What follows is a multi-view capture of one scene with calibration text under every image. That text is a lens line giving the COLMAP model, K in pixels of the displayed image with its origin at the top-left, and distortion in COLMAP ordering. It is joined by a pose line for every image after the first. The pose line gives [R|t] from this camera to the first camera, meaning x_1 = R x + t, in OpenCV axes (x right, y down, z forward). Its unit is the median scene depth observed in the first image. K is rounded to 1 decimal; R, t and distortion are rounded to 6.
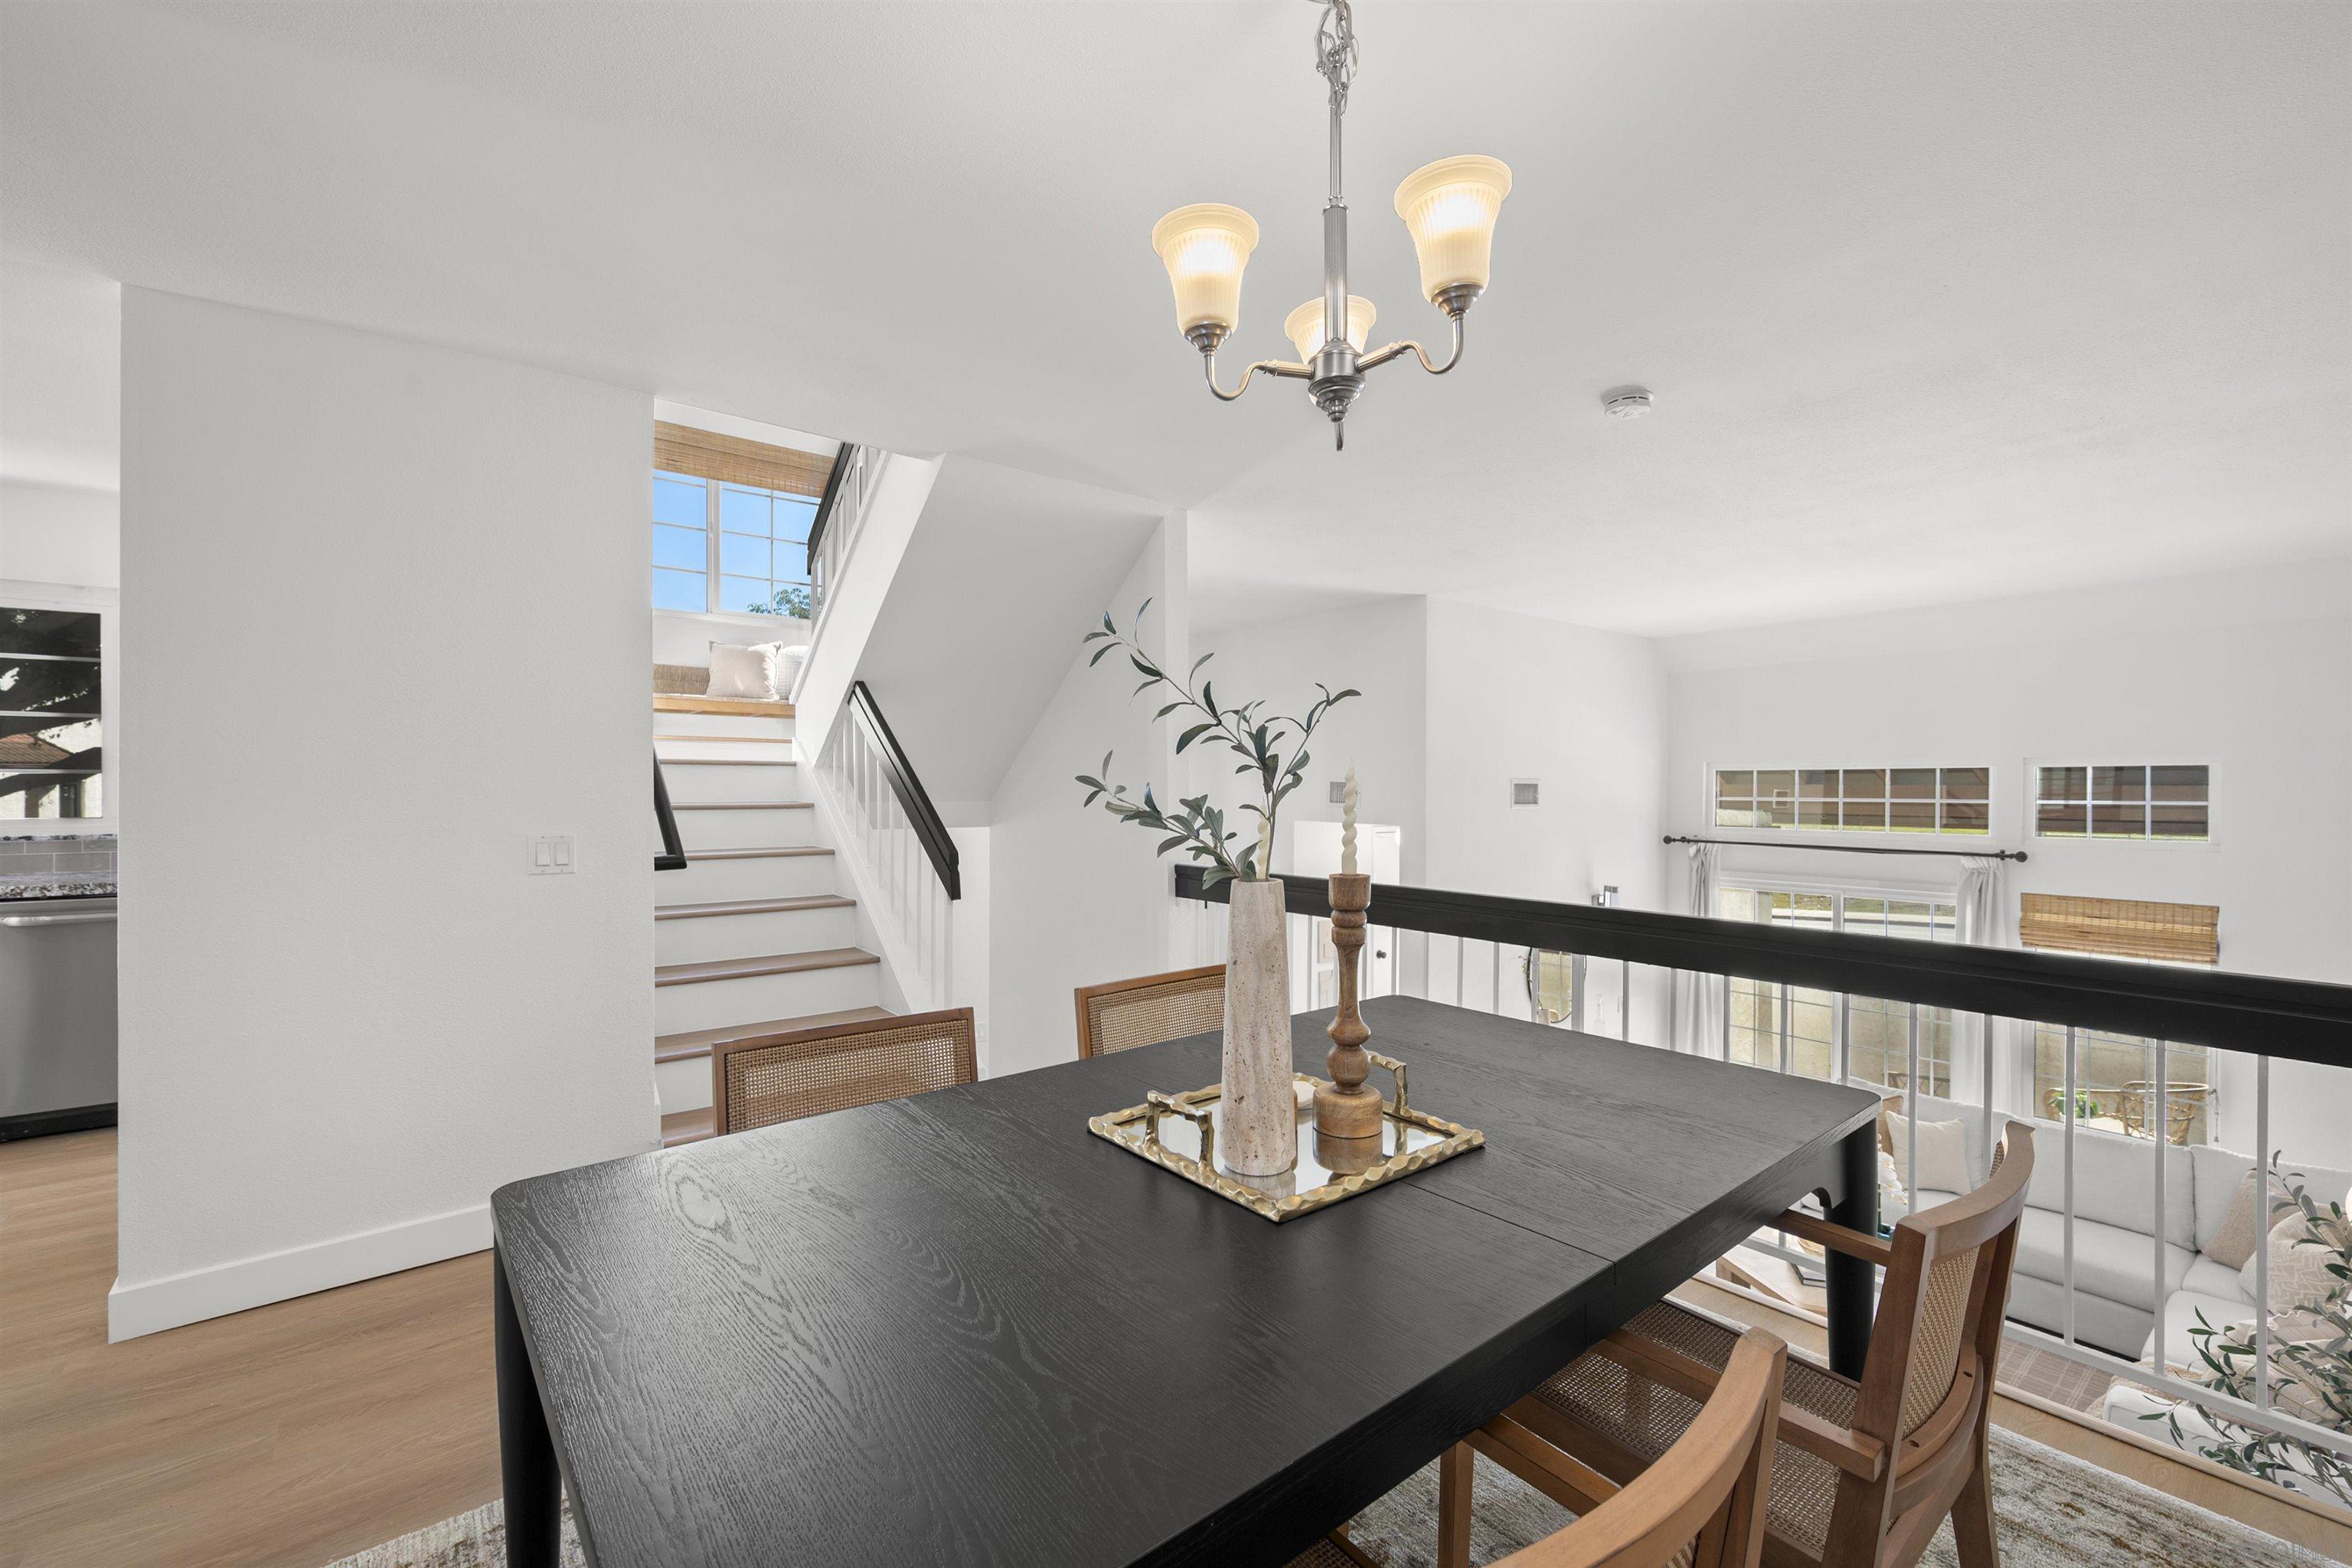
lens RADIAL K [[995.2, 0, 1169.9], [0, 995.2, 790.3], [0, 0, 1]] dist [0.001512, 0.000388]
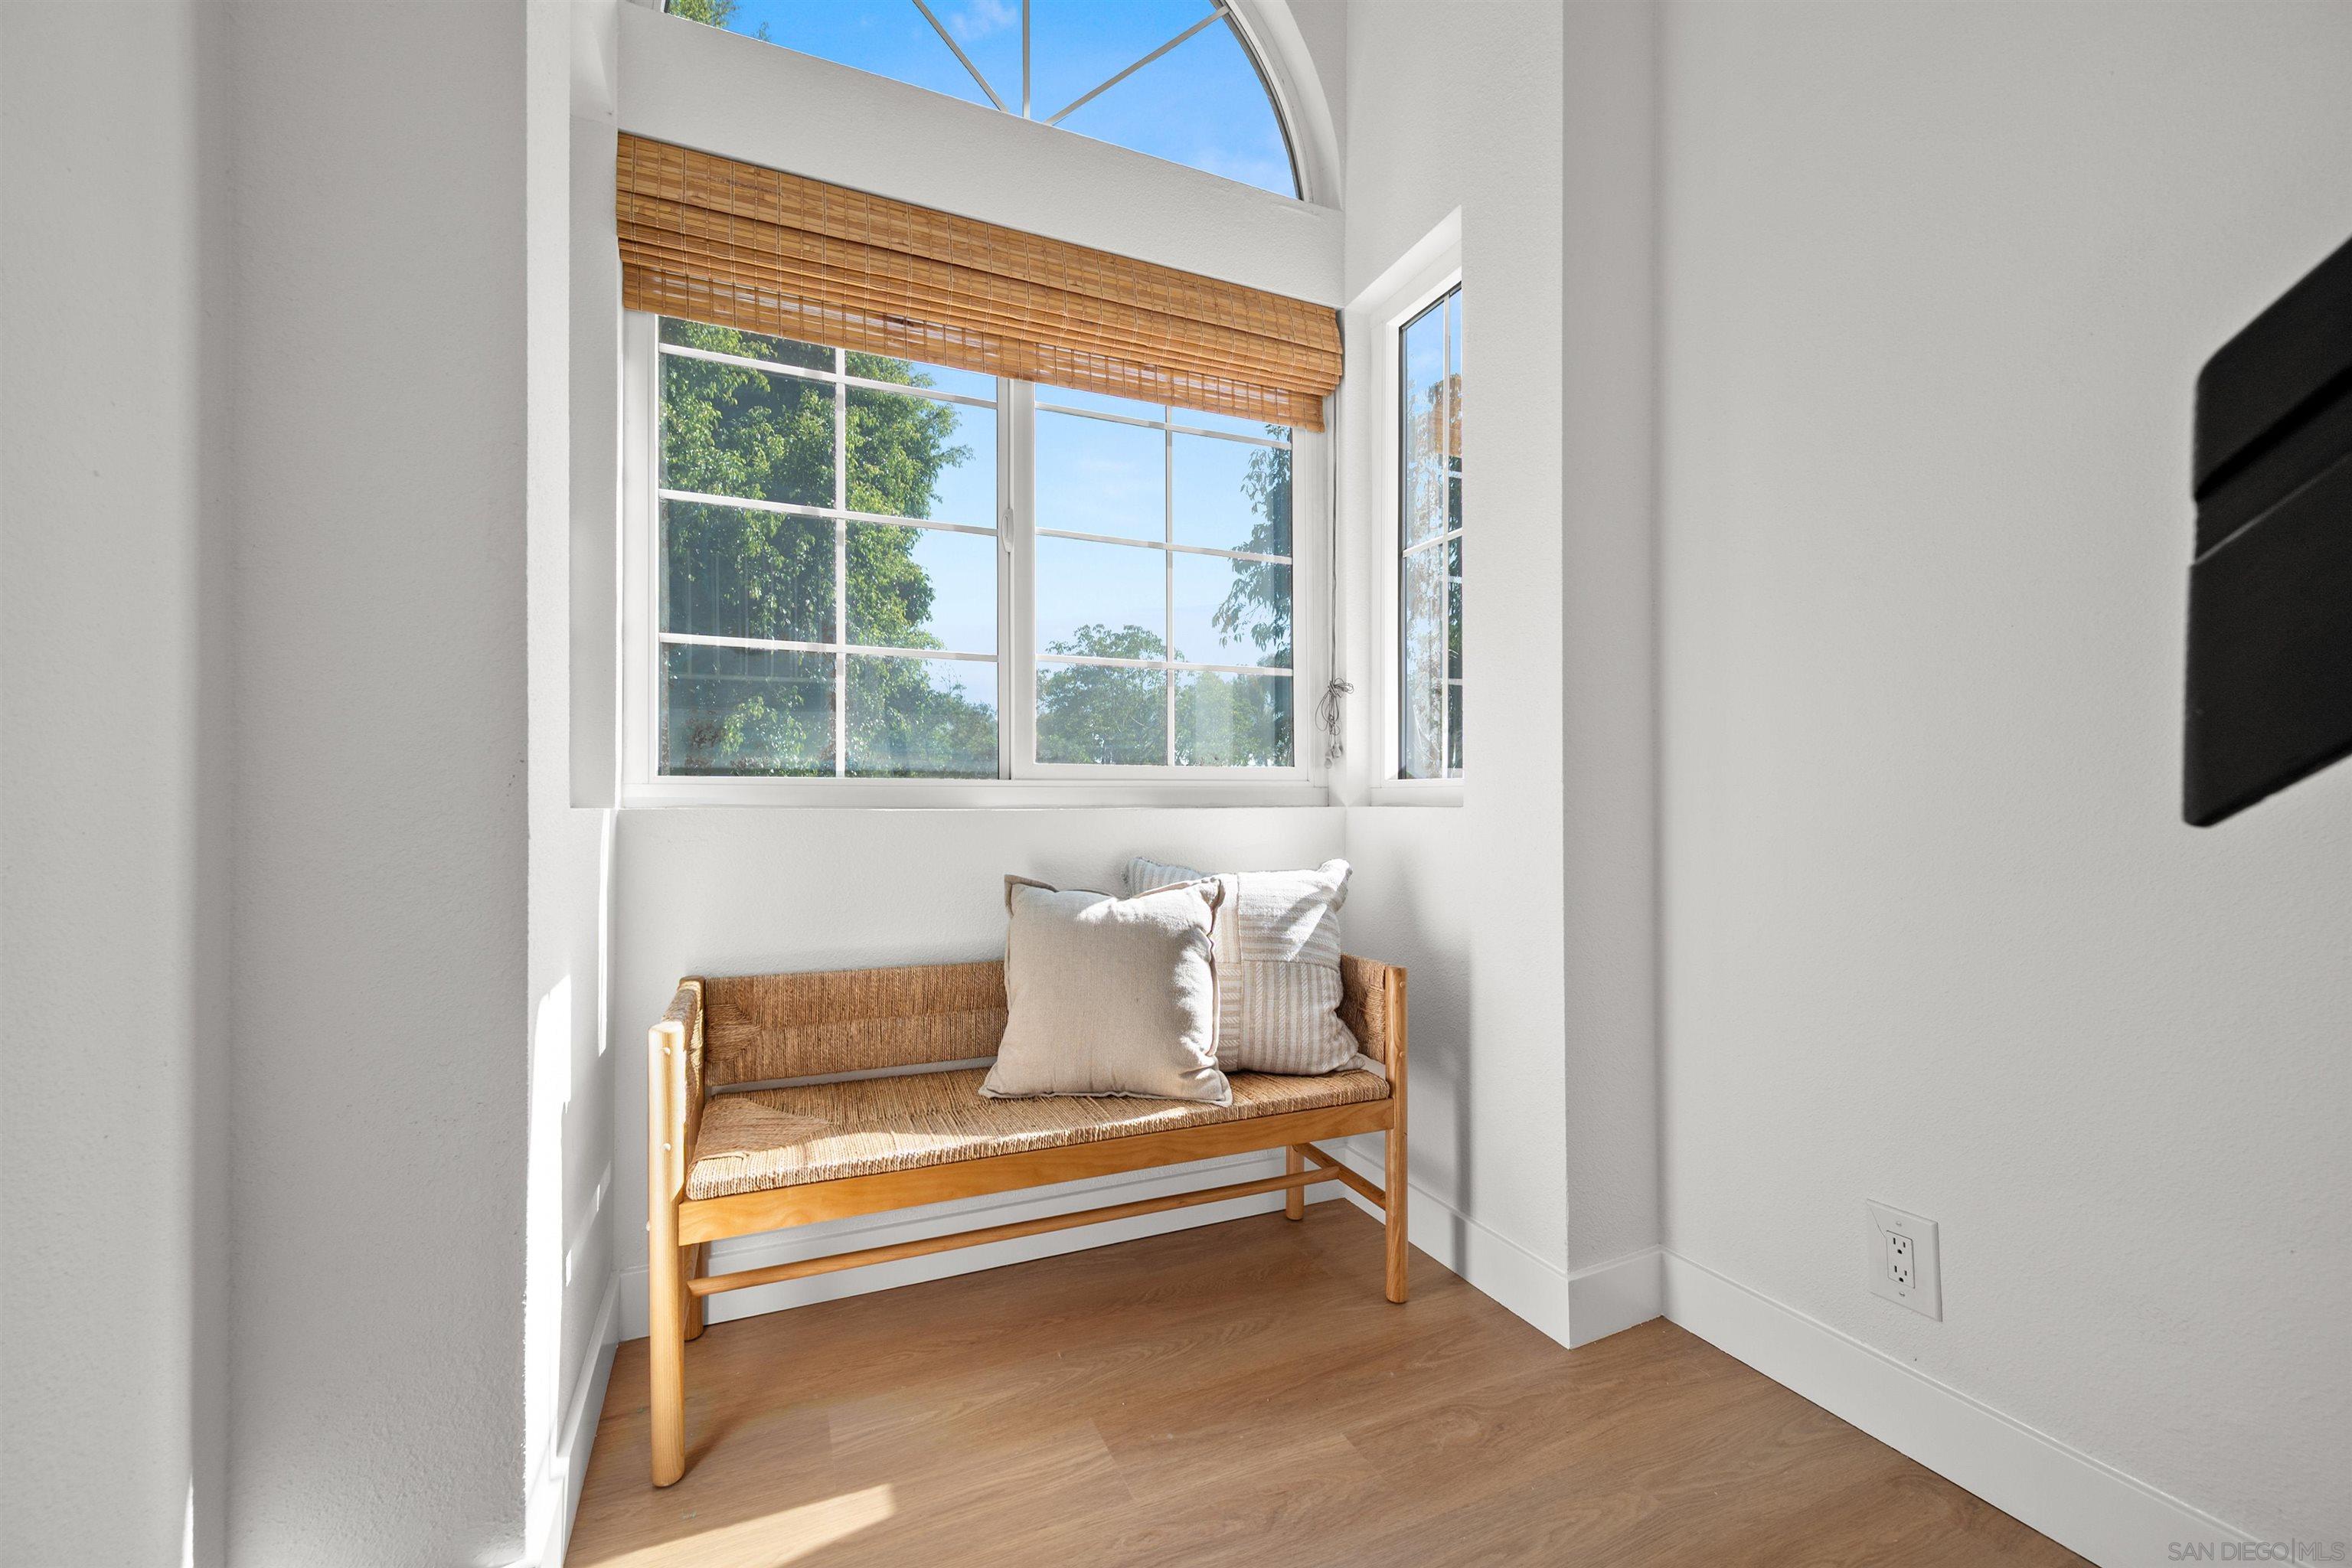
lens RADIAL K [[944.1, 0, 1172.7], [0, 944.1, 796.1], [0, 0, 1]] dist [0.001581, 0.000003]
pose [[0.967614, -0.005634, -0.252371, -0.441354], [0.004842, 0.999981, -0.003758, -0.229627], [0.252387, 0.002414, 0.967623, 0.952749]]
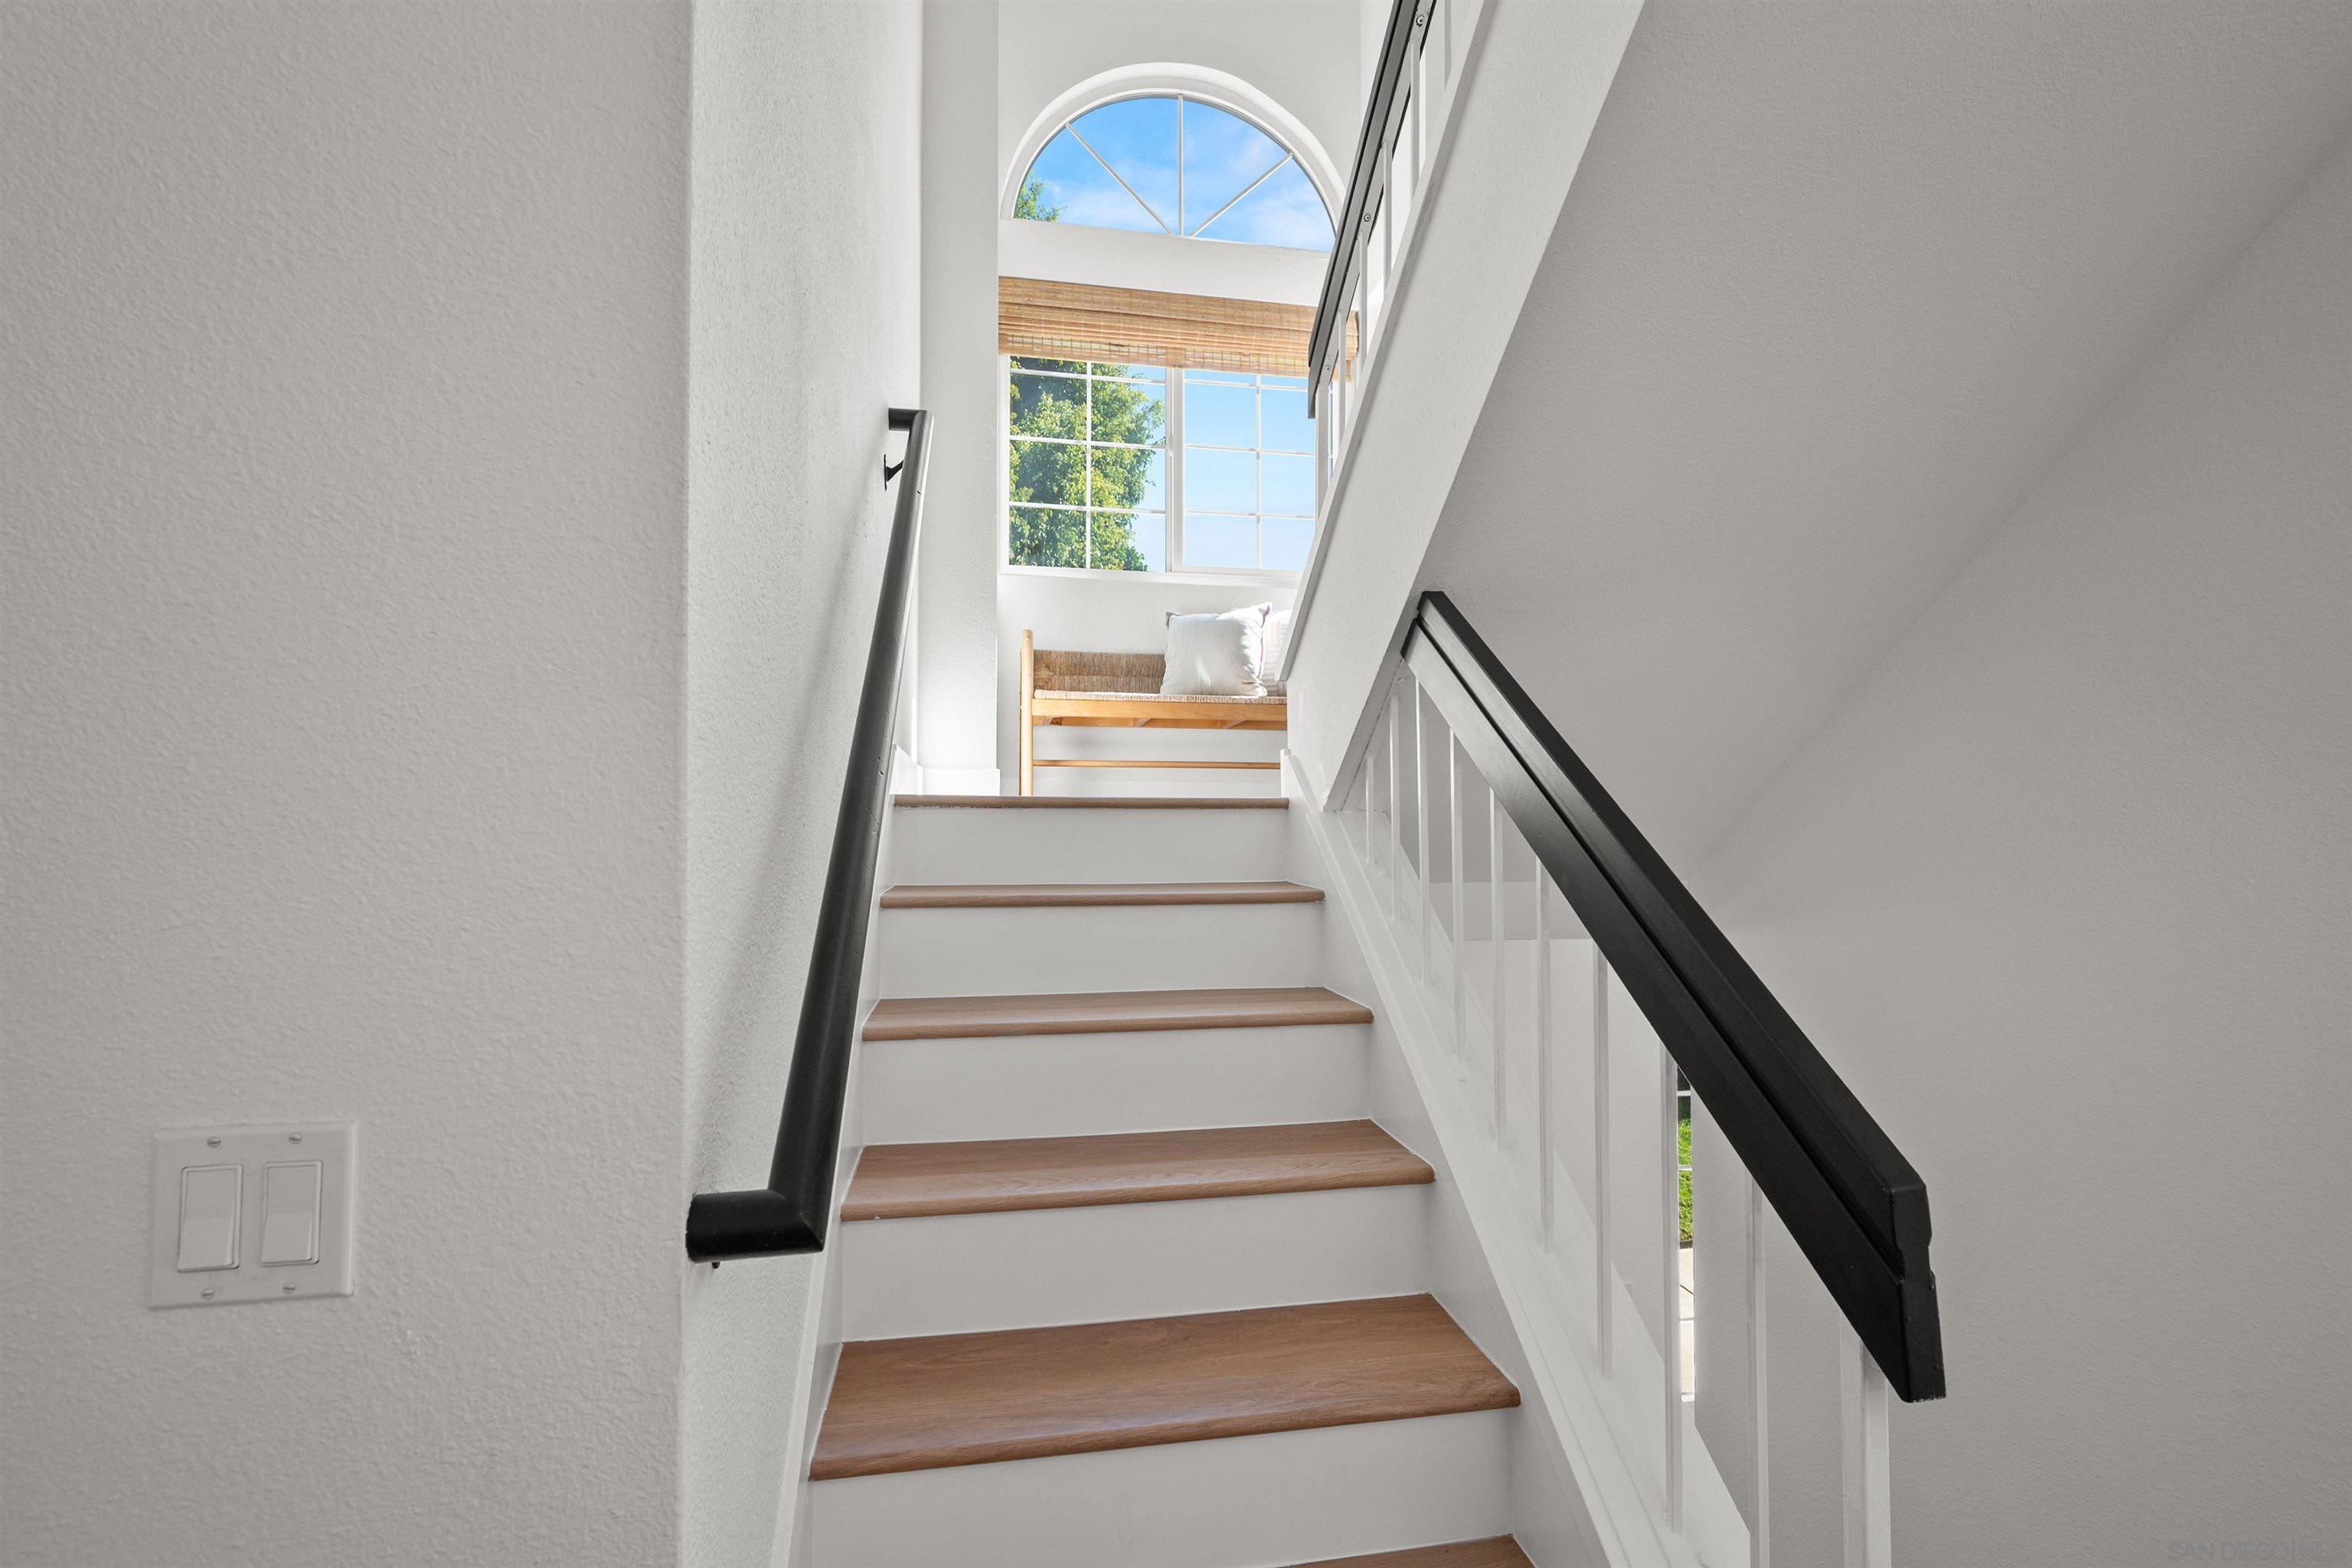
lens RADIAL K [[1047.9, 0, 1170.1], [0, 1047.9, 794.7], [0, 0, 1]] dist [-0.000692, -0.000051]
pose [[0.883585, -0.015557, -0.468013, -0.194901], [0.000703, 0.999491, -0.031897, -0.015581], [0.468271, 0.027854, 0.883146, 0.543151]]
